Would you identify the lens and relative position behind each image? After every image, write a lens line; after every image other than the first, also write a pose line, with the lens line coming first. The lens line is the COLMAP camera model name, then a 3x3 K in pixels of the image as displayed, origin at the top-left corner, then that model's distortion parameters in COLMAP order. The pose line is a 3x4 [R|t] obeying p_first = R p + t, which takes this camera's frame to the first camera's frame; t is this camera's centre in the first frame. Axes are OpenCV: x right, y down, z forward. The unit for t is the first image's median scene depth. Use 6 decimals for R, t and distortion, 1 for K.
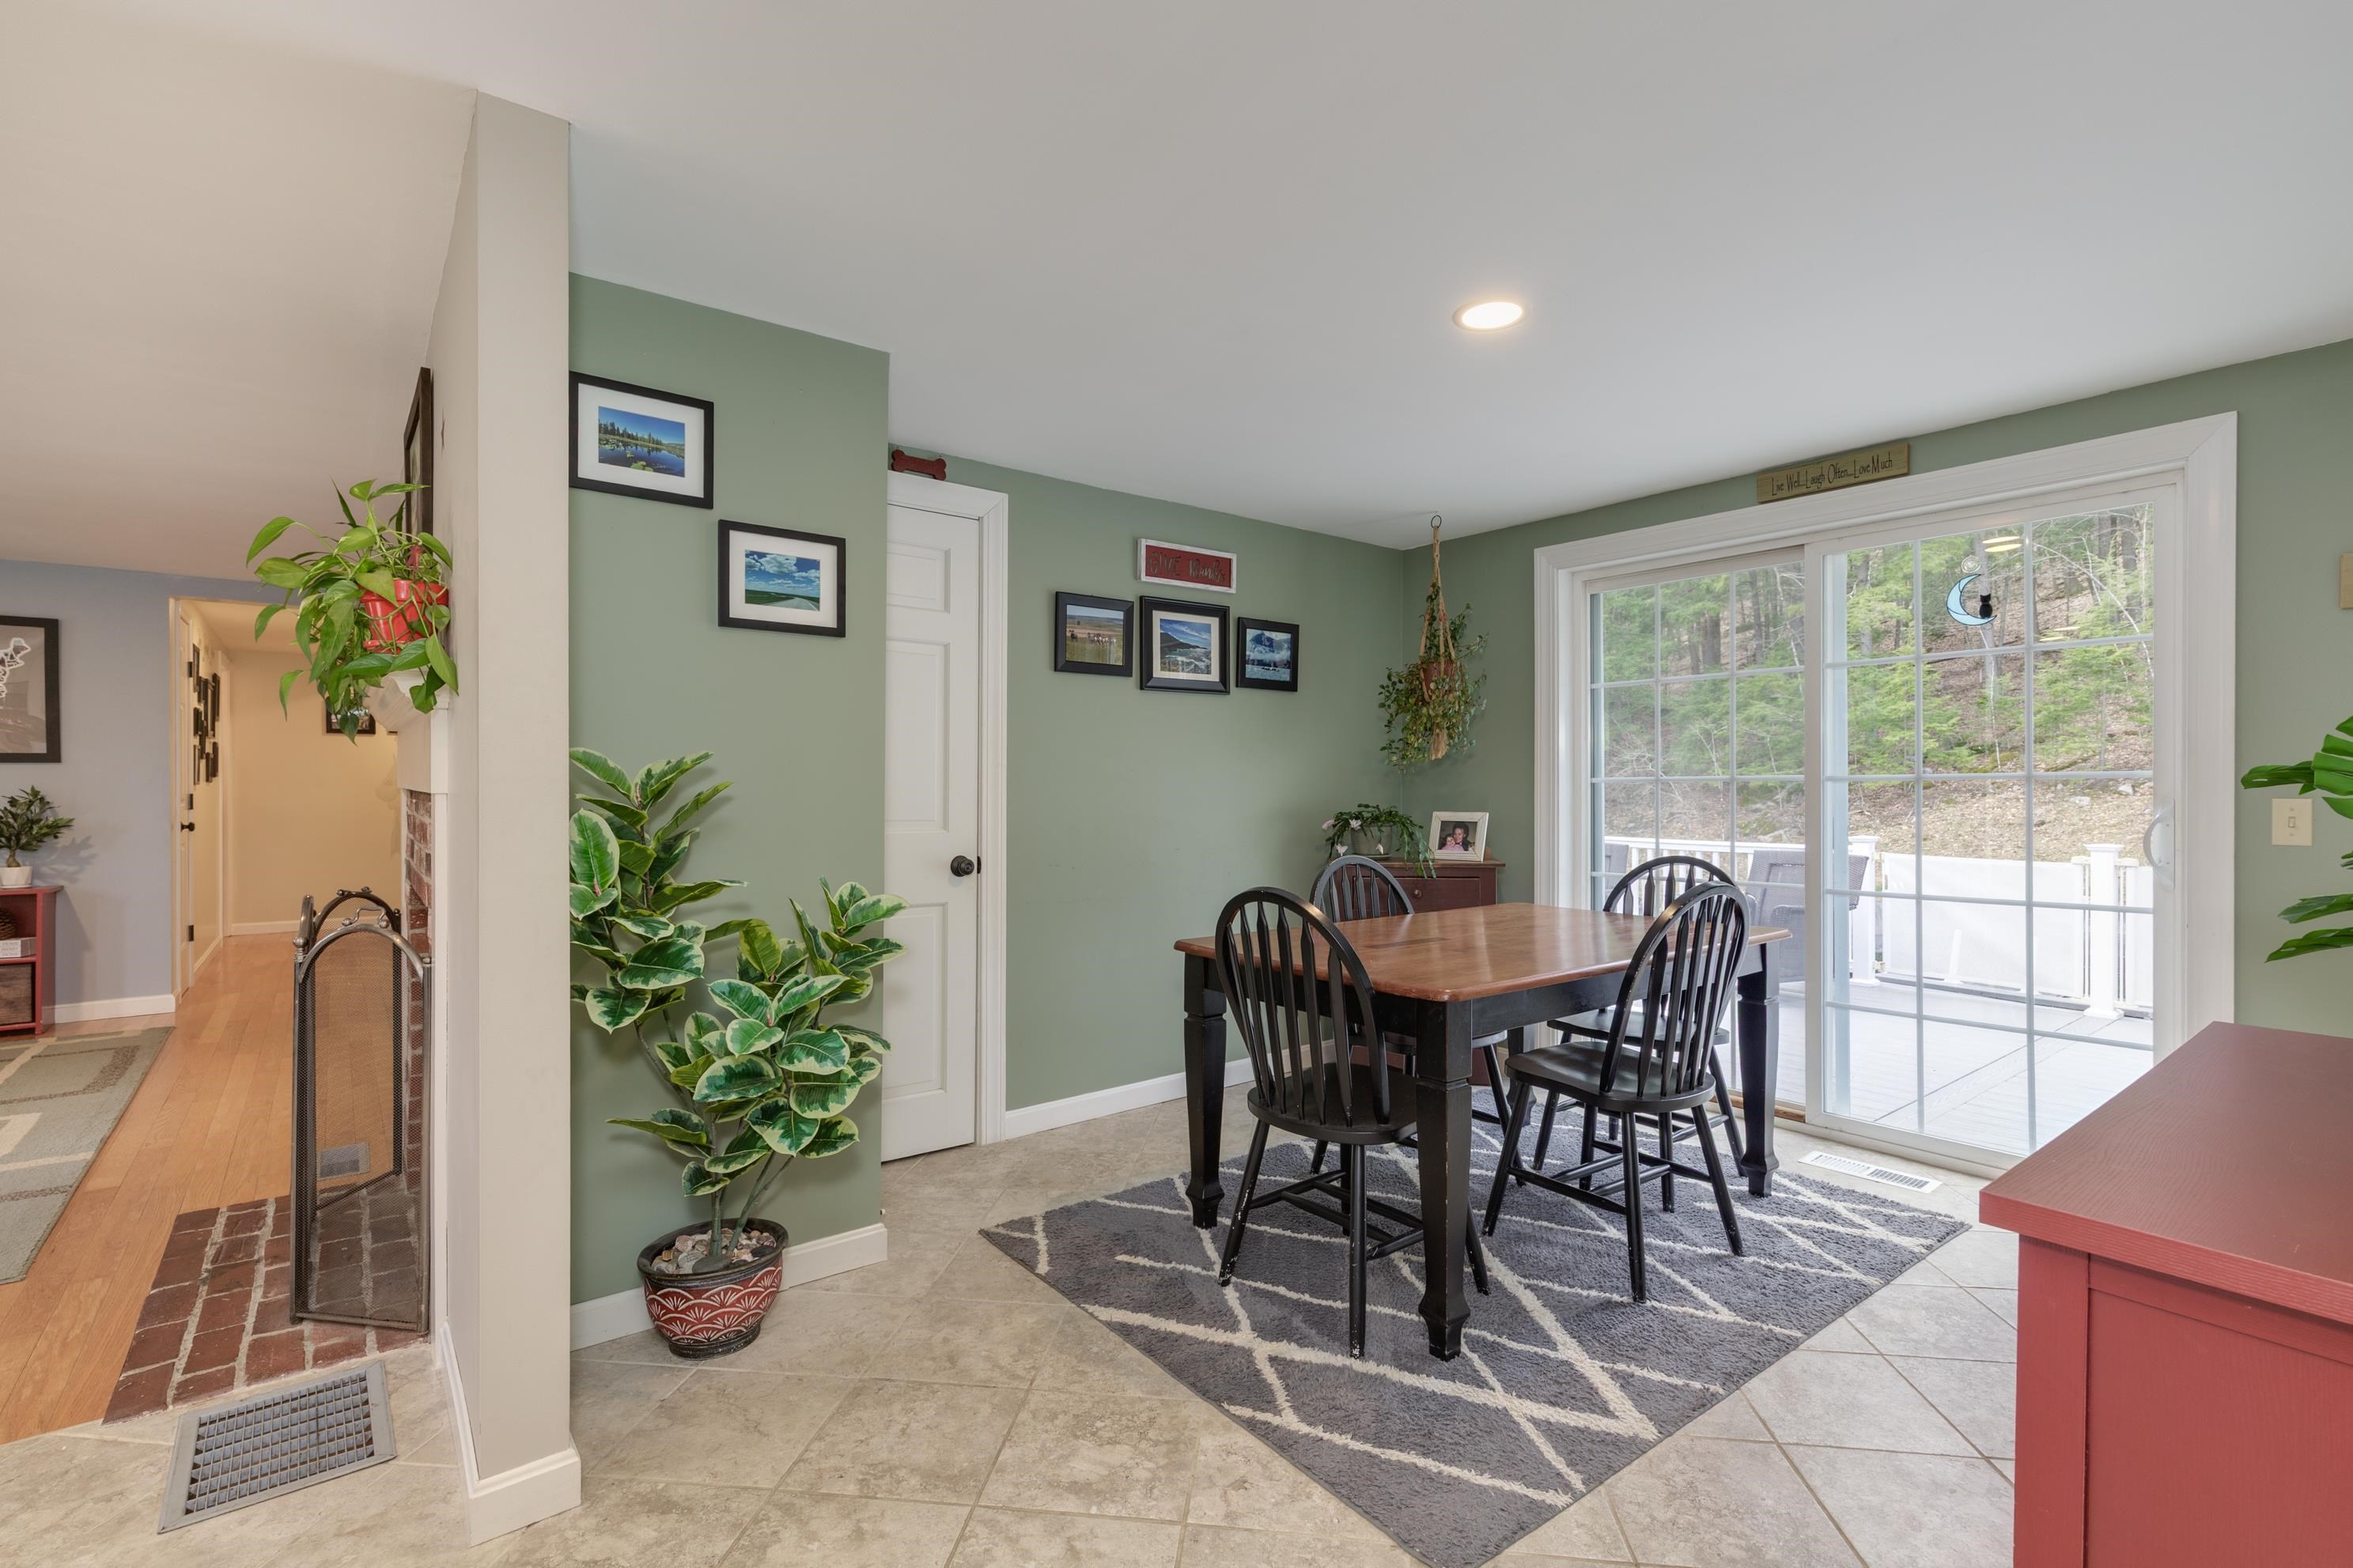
lens RADIAL K [[1060.4, 0, 1182.0], [0, 1060.4, 792.4], [0, 0, 1]] dist [0.010198, -0.002619]
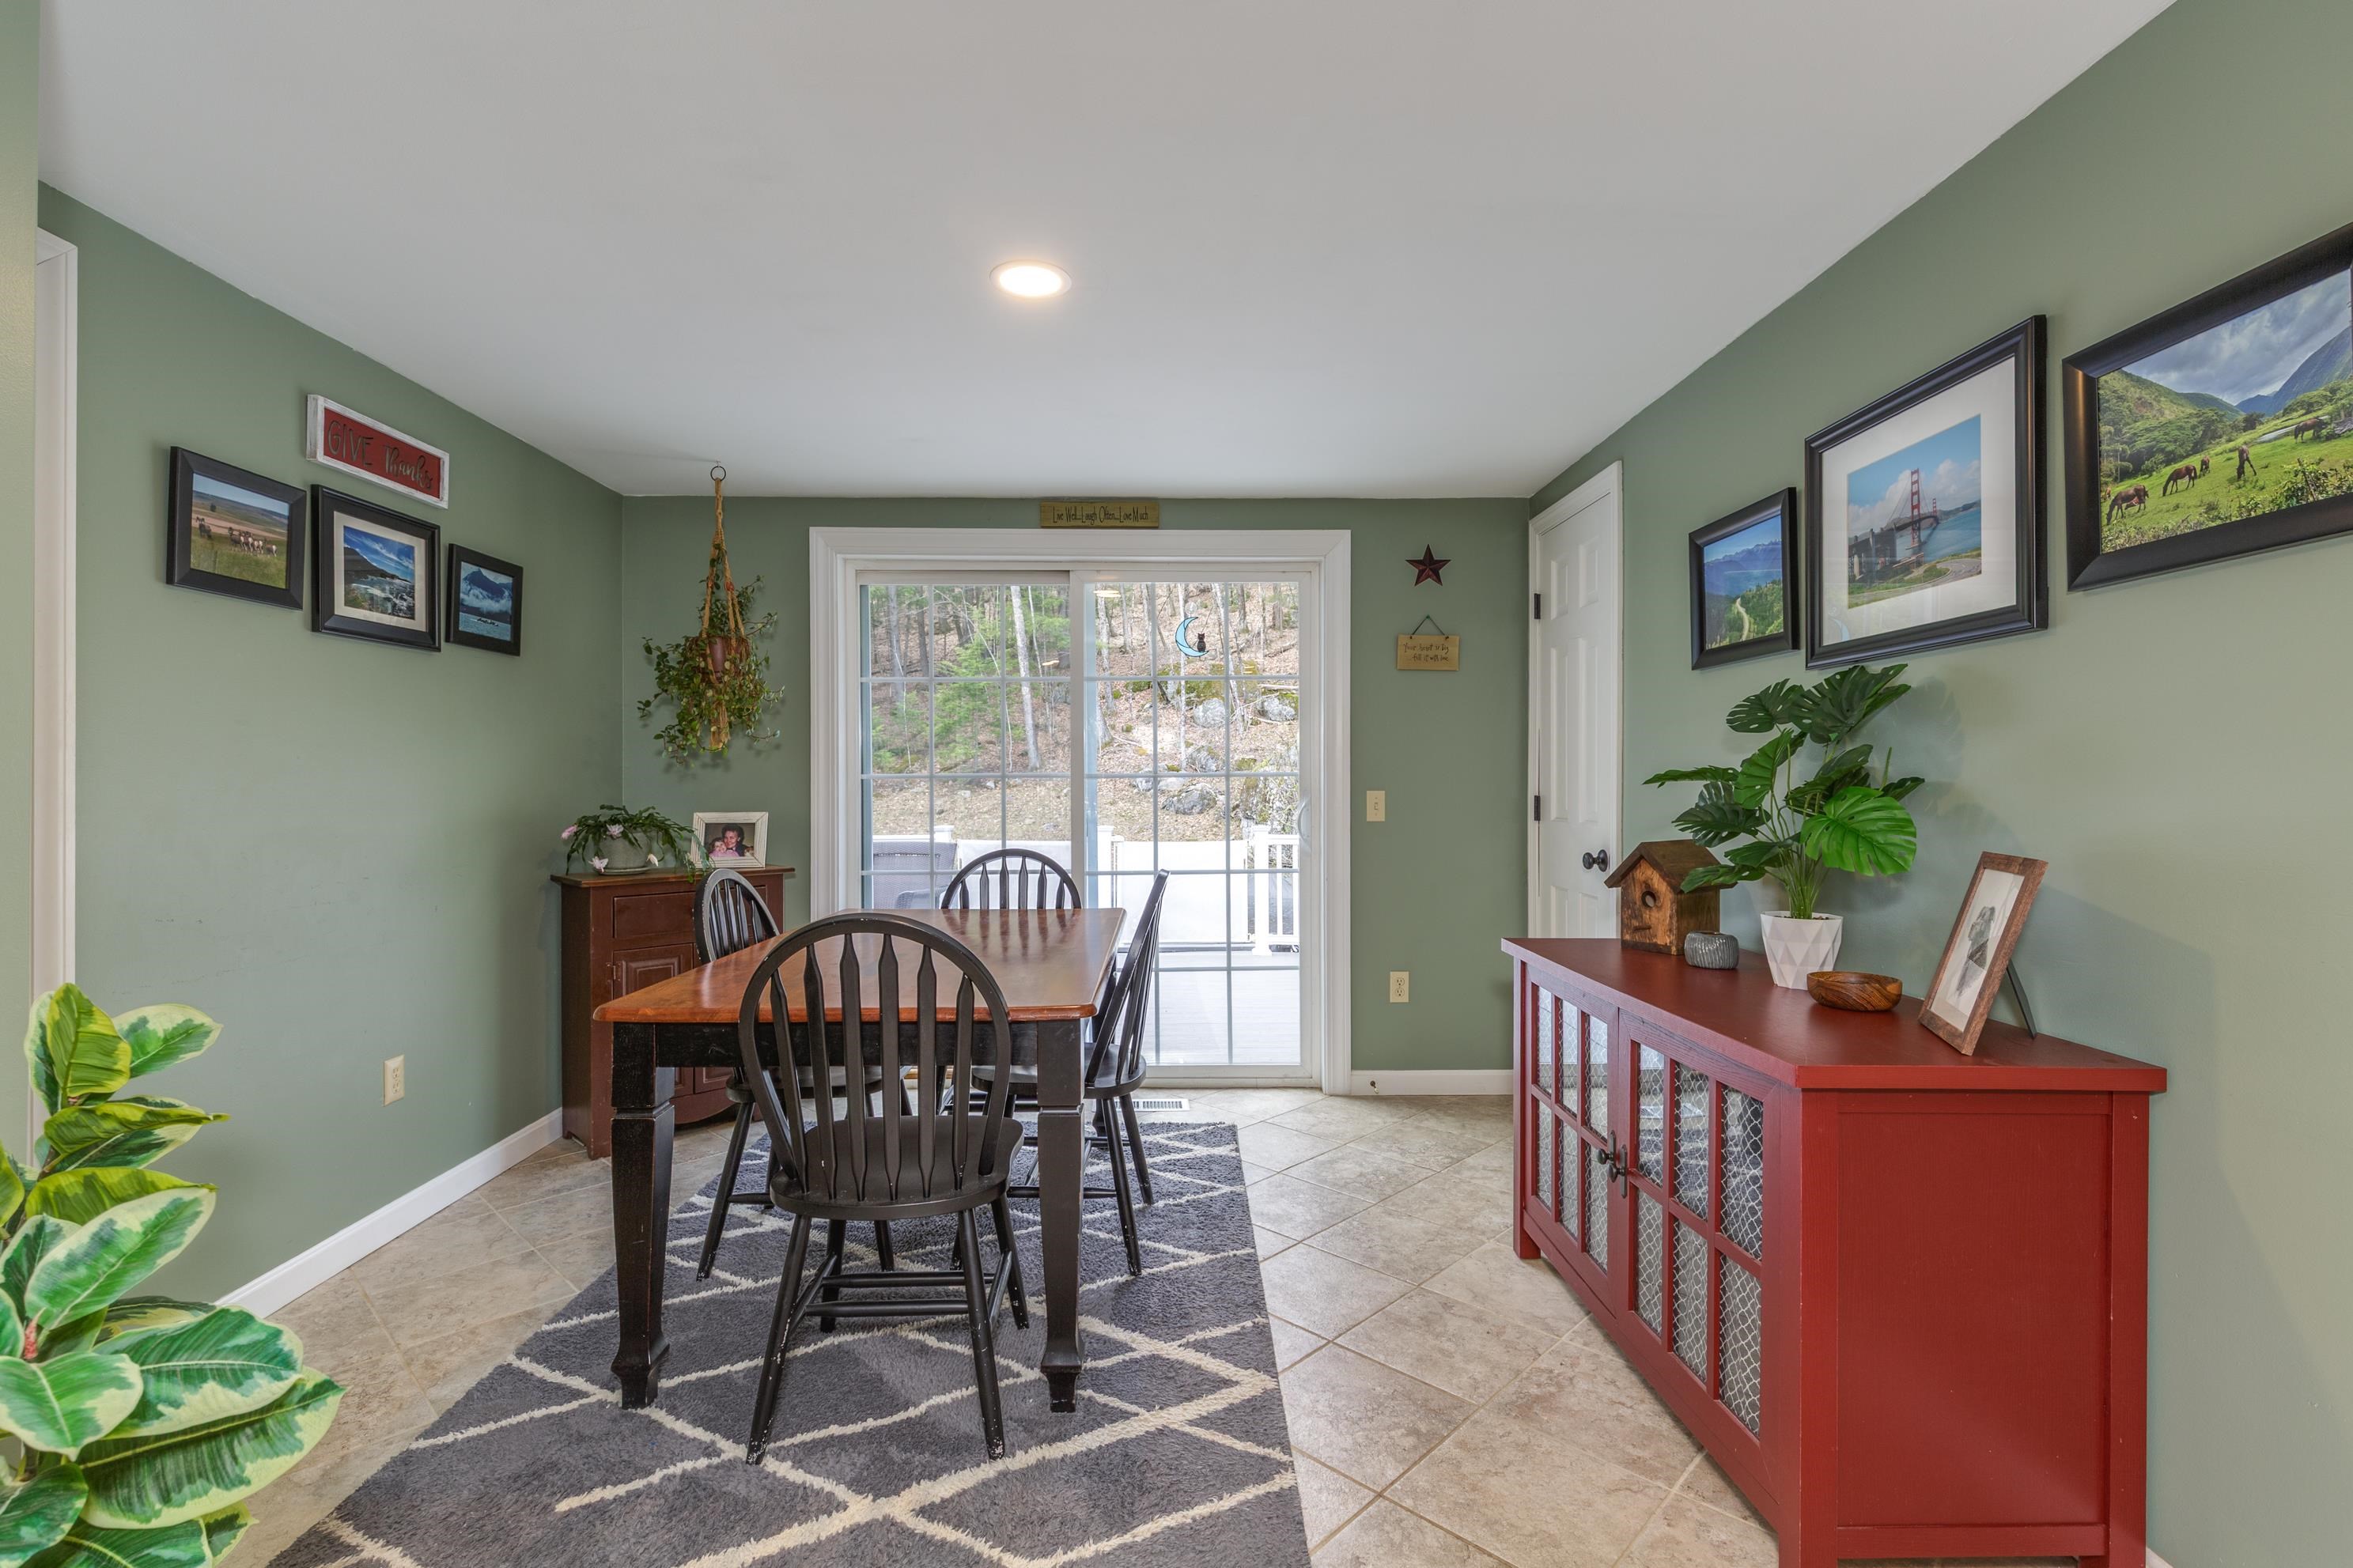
lens RADIAL K [[1060.4, 0, 1183.8], [0, 1060.4, 784.9], [0, 0, 1]] dist [0.010198, -0.002619]
pose [[0.614758, -0.002141, 0.788713, -0.236407], [0.004994, 0.999987, -0.001177, -0.001307], [-0.788700, 0.004662, 0.614761, 0.205734]]
